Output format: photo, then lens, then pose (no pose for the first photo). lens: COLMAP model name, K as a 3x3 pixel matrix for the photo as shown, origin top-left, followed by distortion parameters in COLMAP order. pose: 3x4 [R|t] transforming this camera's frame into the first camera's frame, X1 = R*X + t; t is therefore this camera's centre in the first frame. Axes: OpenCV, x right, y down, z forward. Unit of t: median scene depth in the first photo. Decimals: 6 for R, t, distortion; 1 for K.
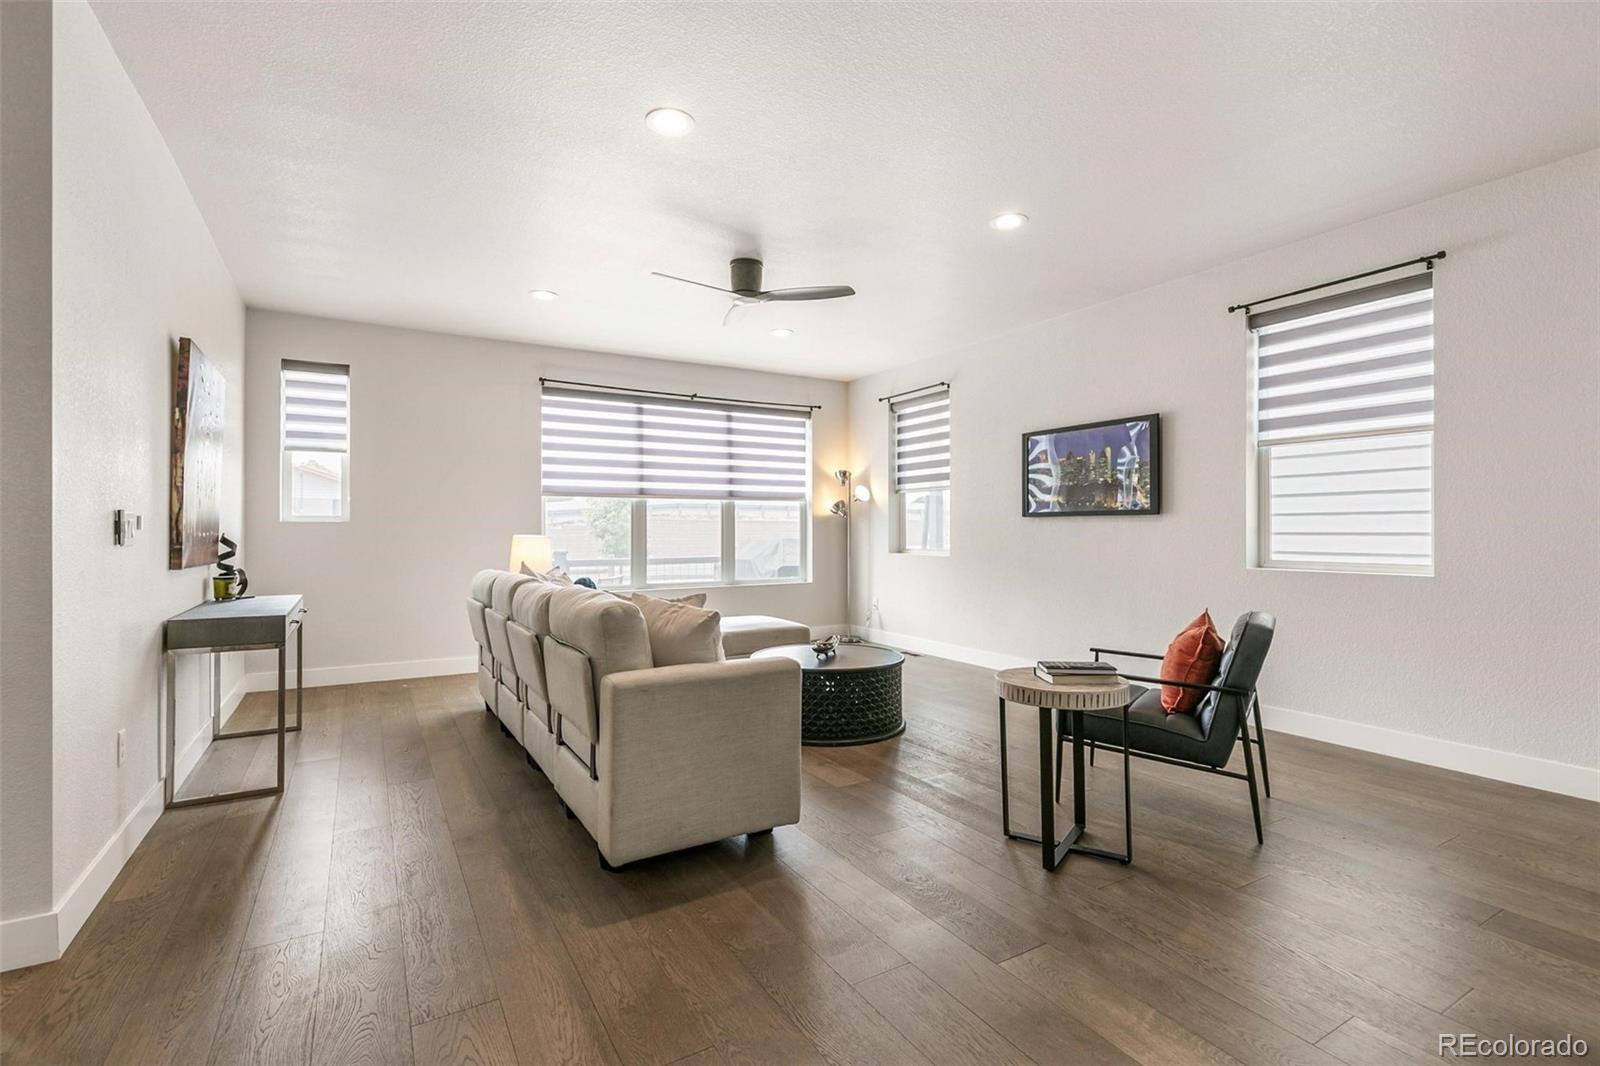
lens RADIAL K [[734.8, 0, 803.7], [0, 734.8, 537.3], [0, 0, 1]] dist [0.009223, -0.000424]
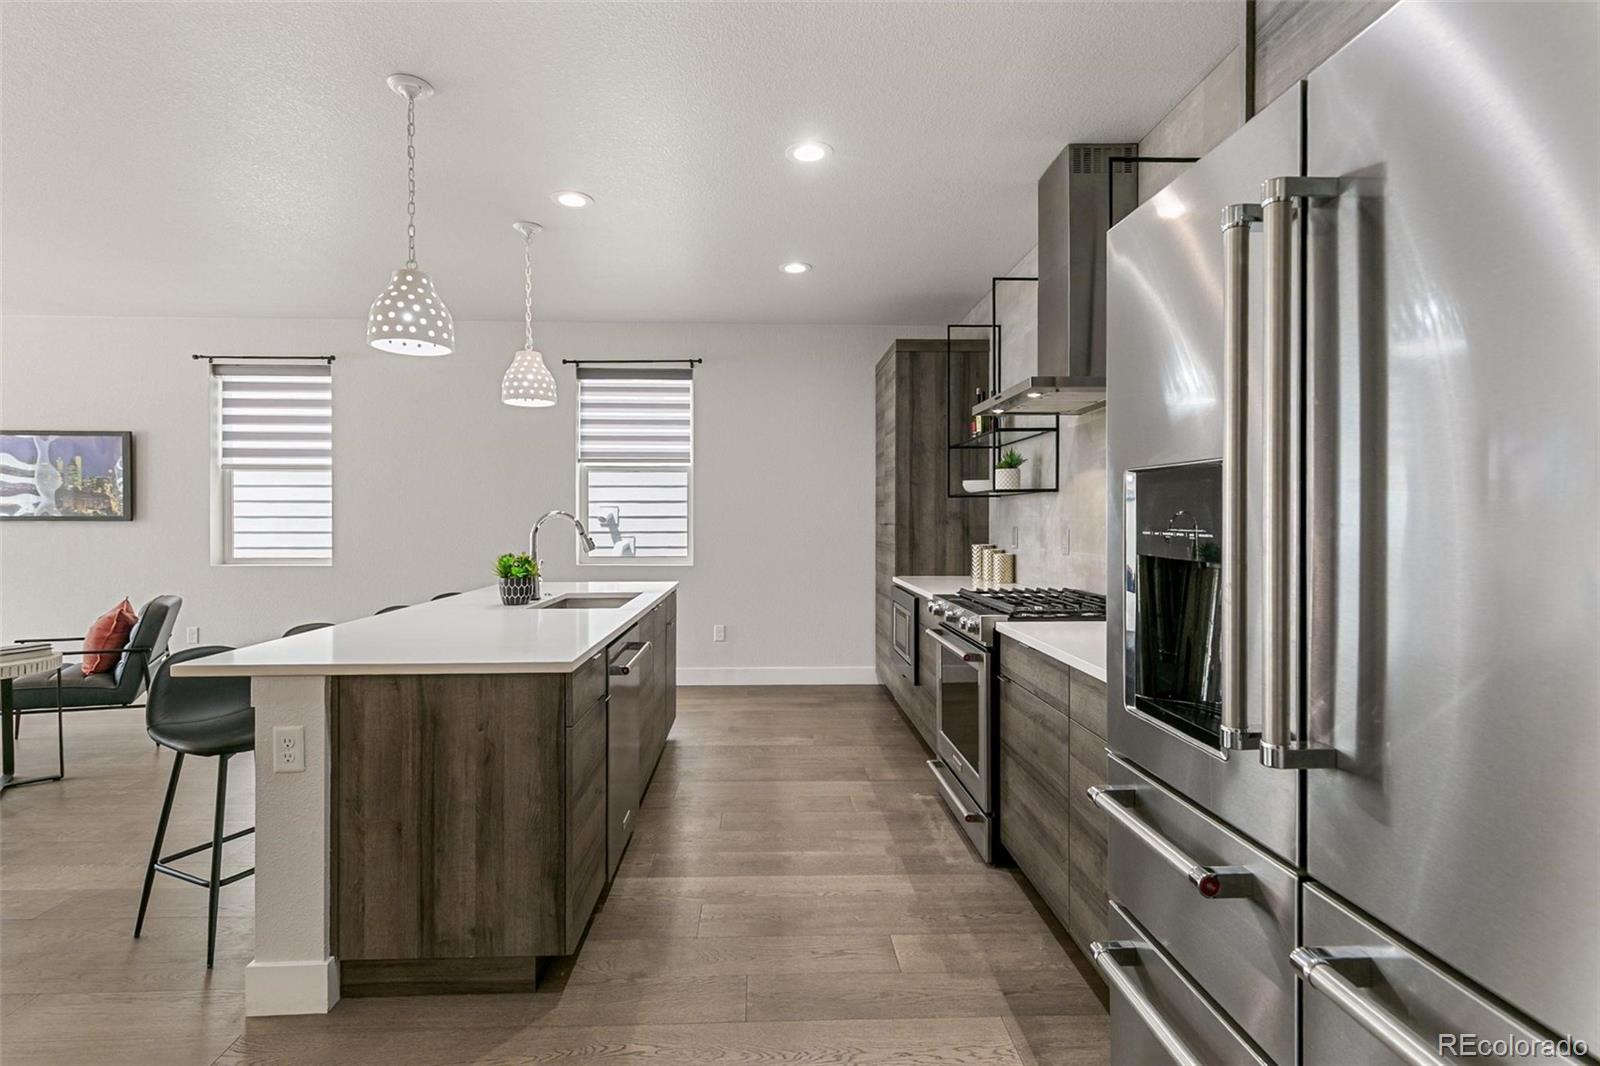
lens RADIAL K [[744.5, 0, 780.4], [0, 744.5, 543.3], [0, 0, 1]] dist [0.003289, -0.000514]
pose [[0.484624, -0.028060, 0.874272, -0.030614], [0.006112, 0.999570, 0.028694, -0.019705], [-0.874701, -0.008562, 0.484587, -0.348654]]
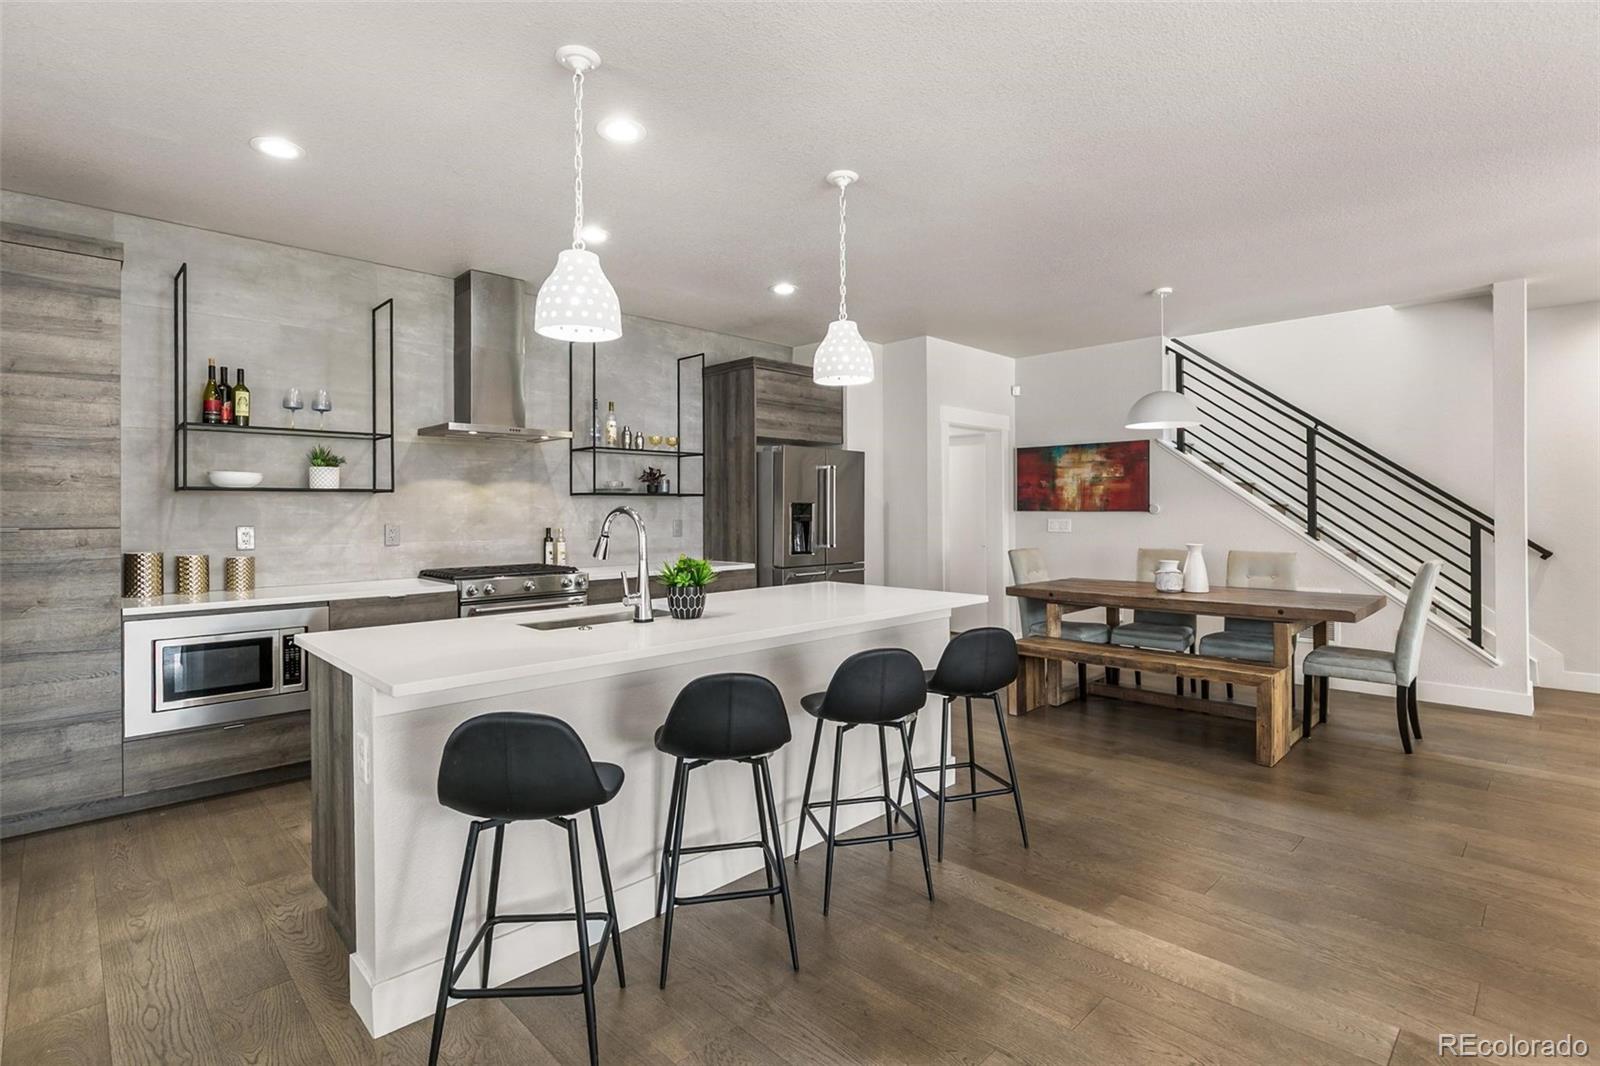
lens RADIAL K [[766.2, 0, 795.4], [0, 766.2, 522.4], [0, 0, 1]] dist [-0.005288, -0.000356]
pose [[-0.973276, 0.008301, -0.229487, 0.407146], [0.003393, 0.999757, 0.021773, -0.029975], [0.229612, 0.020412, -0.973068, 0.600666]]
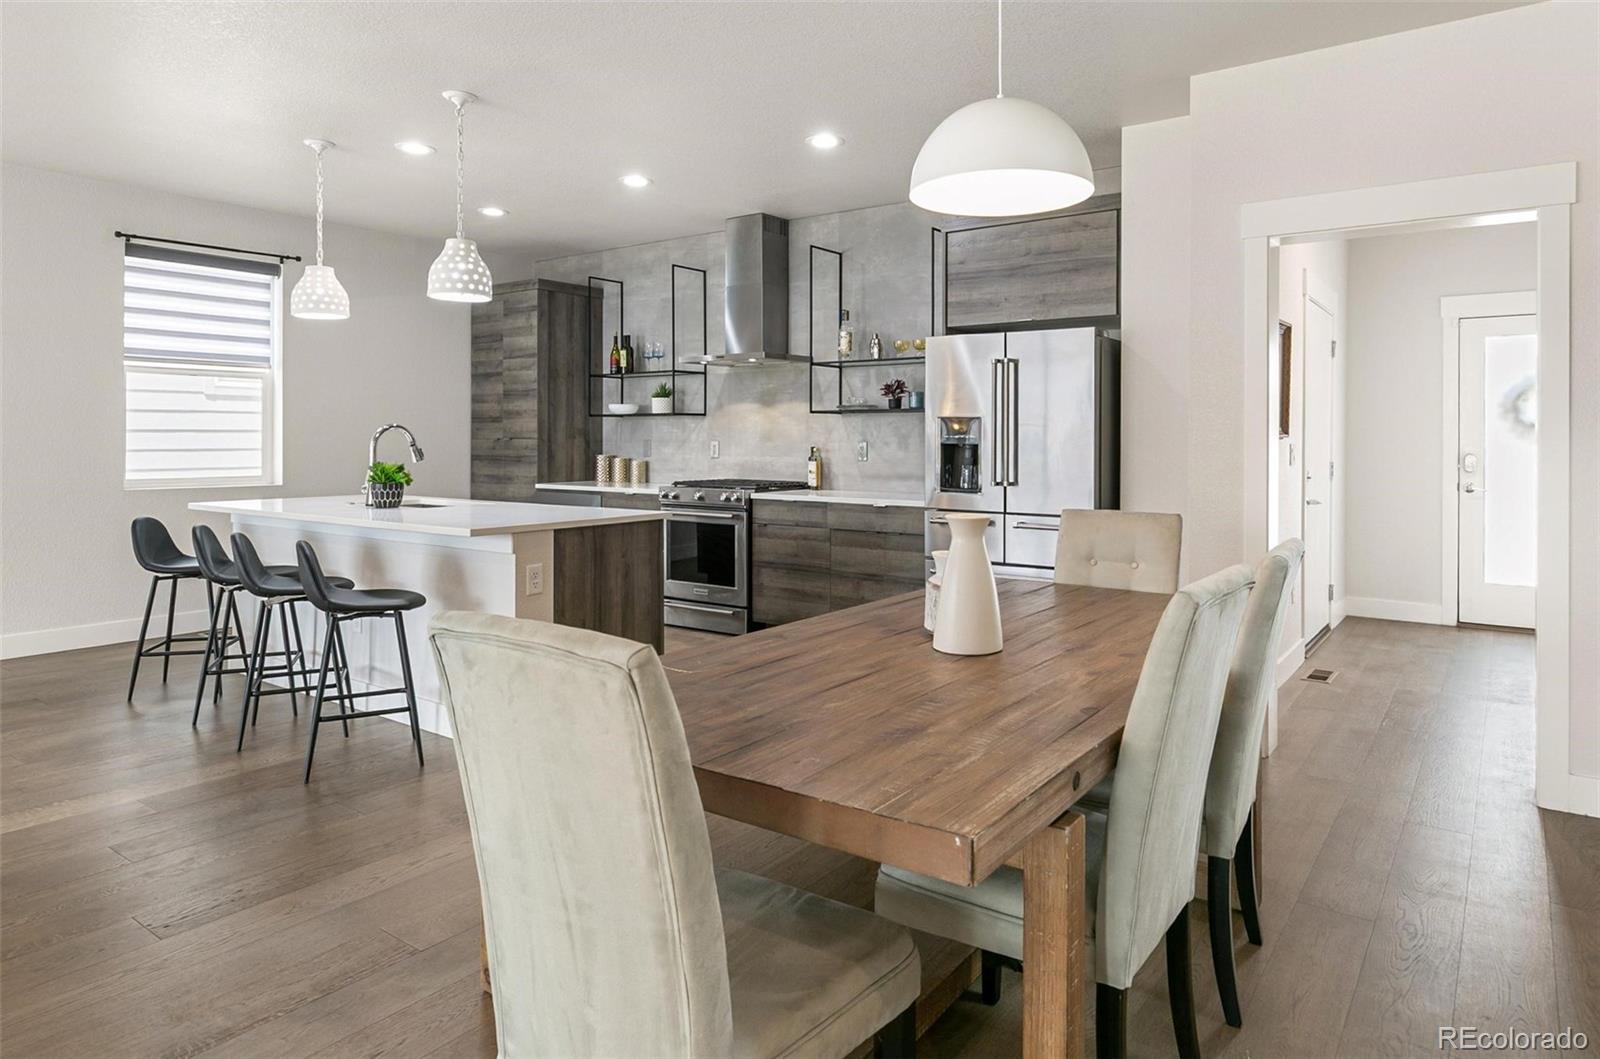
lens RADIAL K [[943.1, 0, 874.0], [0, 943.1, 441.2], [0, 0, 1]] dist [0.002326, 0.000128]
pose [[-0.427893, -0.002325, 0.903826, -0.533896], [0.002777, 0.999989, 0.003887, -0.015981], [-0.903825, 0.004173, -0.427882, 0.071801]]
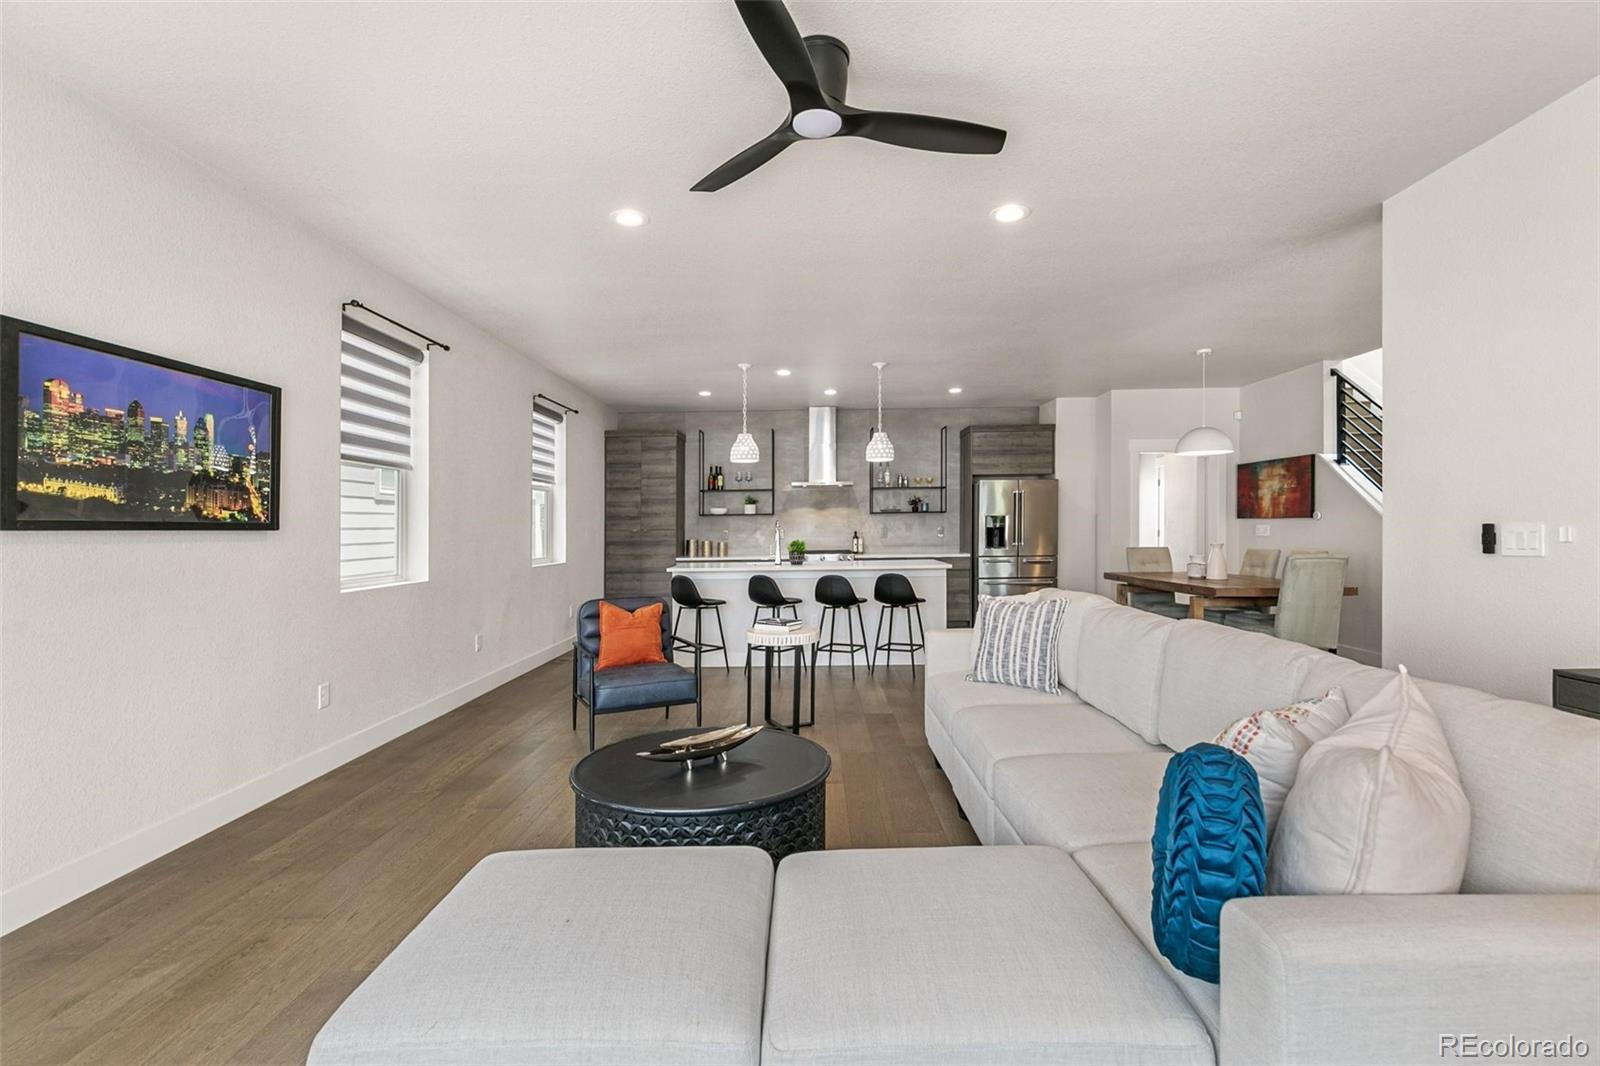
lens RADIAL K [[737.4, 0, 798.2], [0, 737.4, 519.8], [0, 0, 1]] dist [0.013055, -0.000542]
pose [[-0.849234, 0.017052, 0.527741, -0.264954], [0.016711, 0.999846, -0.005416, -0.023840], [-0.527752, 0.004220, -0.849388, 1.110545]]
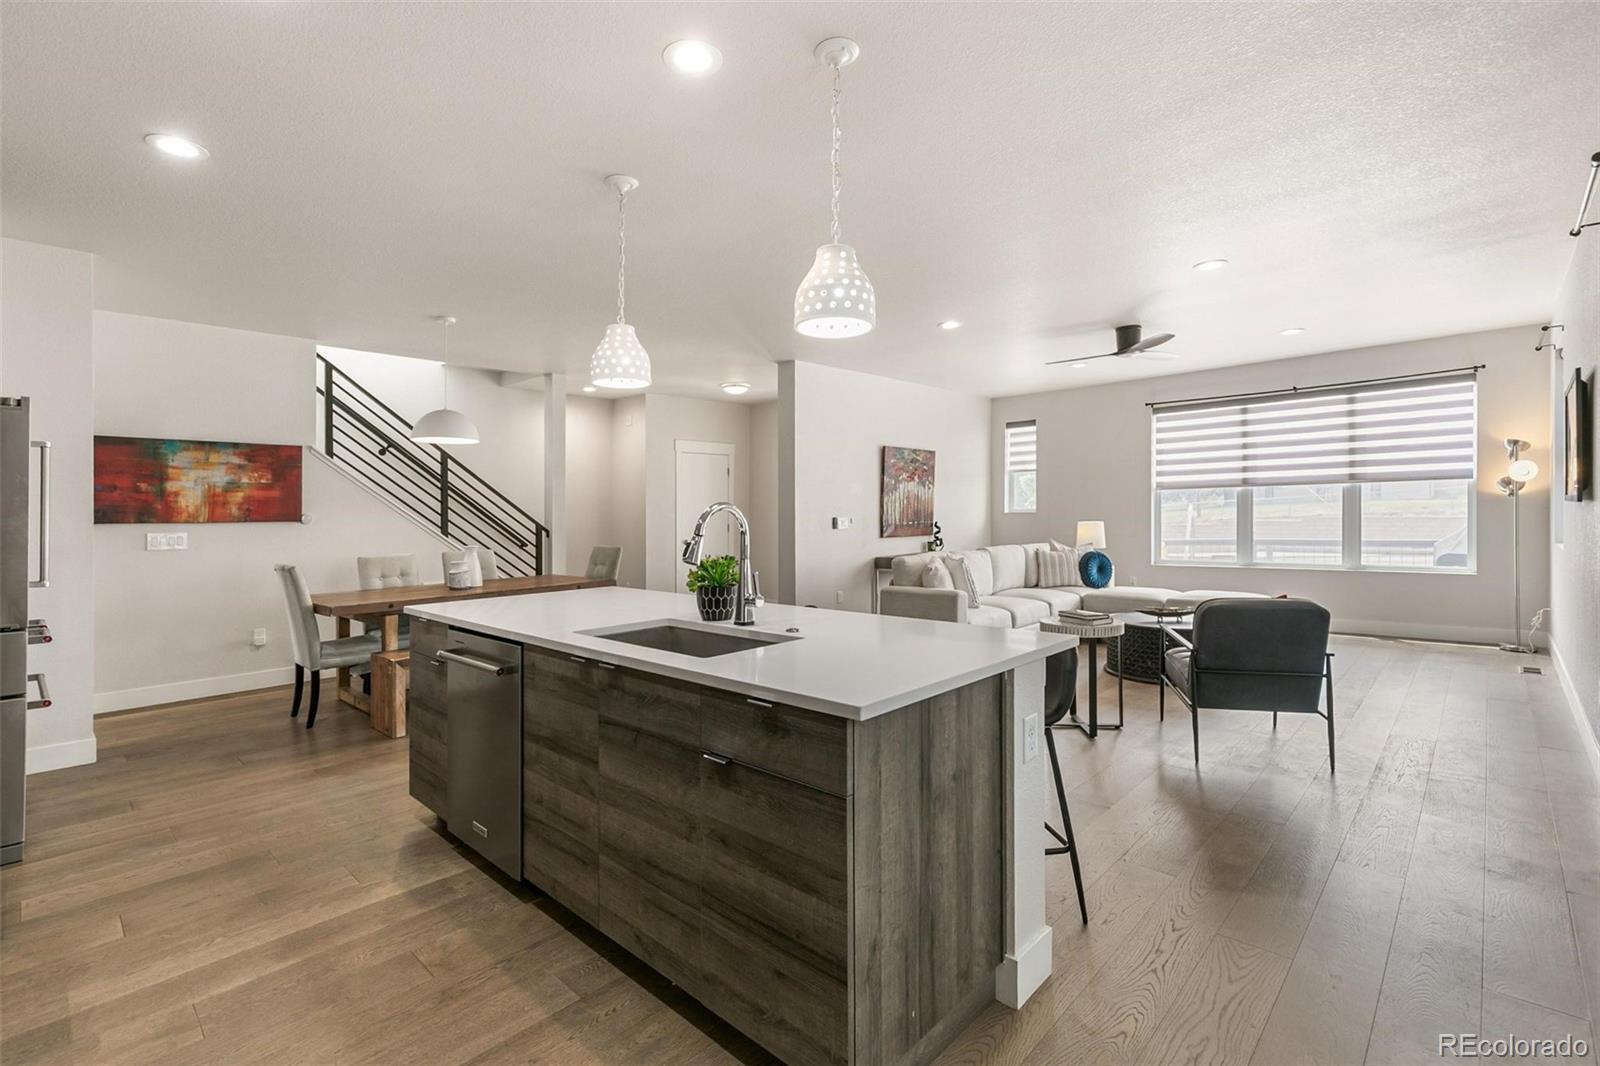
lens RADIAL K [[715.7, 0, 801.9], [0, 715.7, 546.6], [0, 0, 1]] dist [0.011784, -0.010198]
pose [[0.272016, 0.040835, -0.961426, 0.794855], [0.010915, 0.998904, 0.045515, -0.022631], [0.962231, -0.022874, 0.271272, 0.035584]]
